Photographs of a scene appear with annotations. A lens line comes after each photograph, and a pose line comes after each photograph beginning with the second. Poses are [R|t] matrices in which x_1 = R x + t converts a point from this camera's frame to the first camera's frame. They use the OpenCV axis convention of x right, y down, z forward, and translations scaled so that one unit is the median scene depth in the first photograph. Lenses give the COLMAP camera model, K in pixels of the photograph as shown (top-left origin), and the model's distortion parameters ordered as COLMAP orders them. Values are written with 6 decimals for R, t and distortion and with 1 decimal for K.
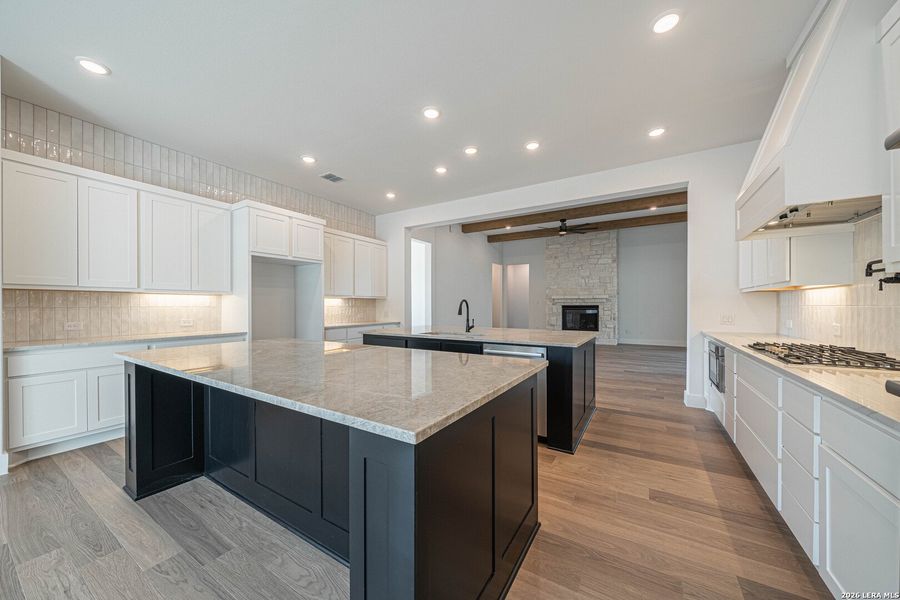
lens RADIAL K [[319.4, 0, 449.1], [0, 319.4, 304.0], [0, 0, 1]] dist [-0.021163, 0.000068]
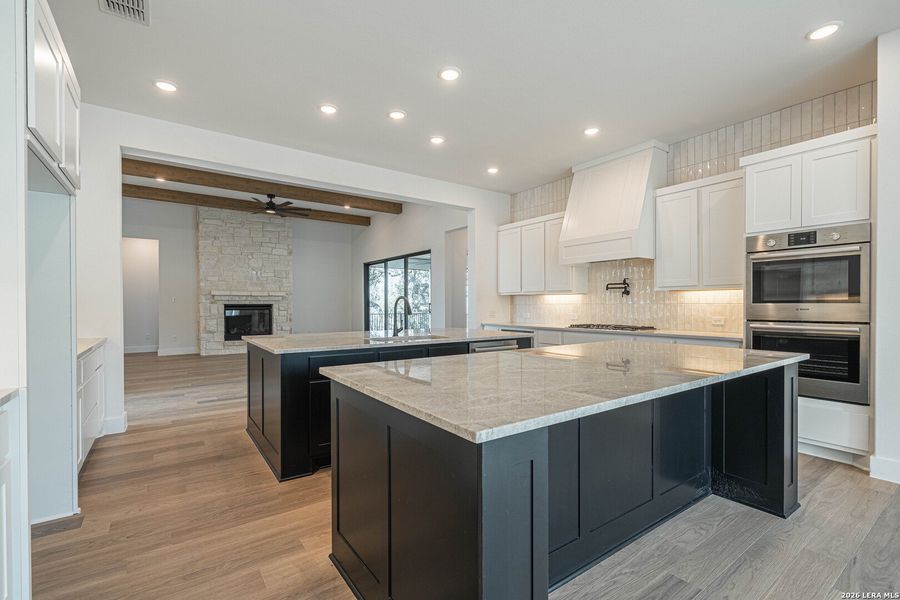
lens RADIAL K [[402.2, 0, 450.0], [0, 402.2, 300.0], [0, 0, 1]] dist [0.000284, 0.000120]
pose [[0.392450, 0.012333, 0.919691, -0.378722], [-0.005055, 0.999924, -0.011253, 0.002977], [-0.919759, -0.000233, 0.392482, 0.203061]]
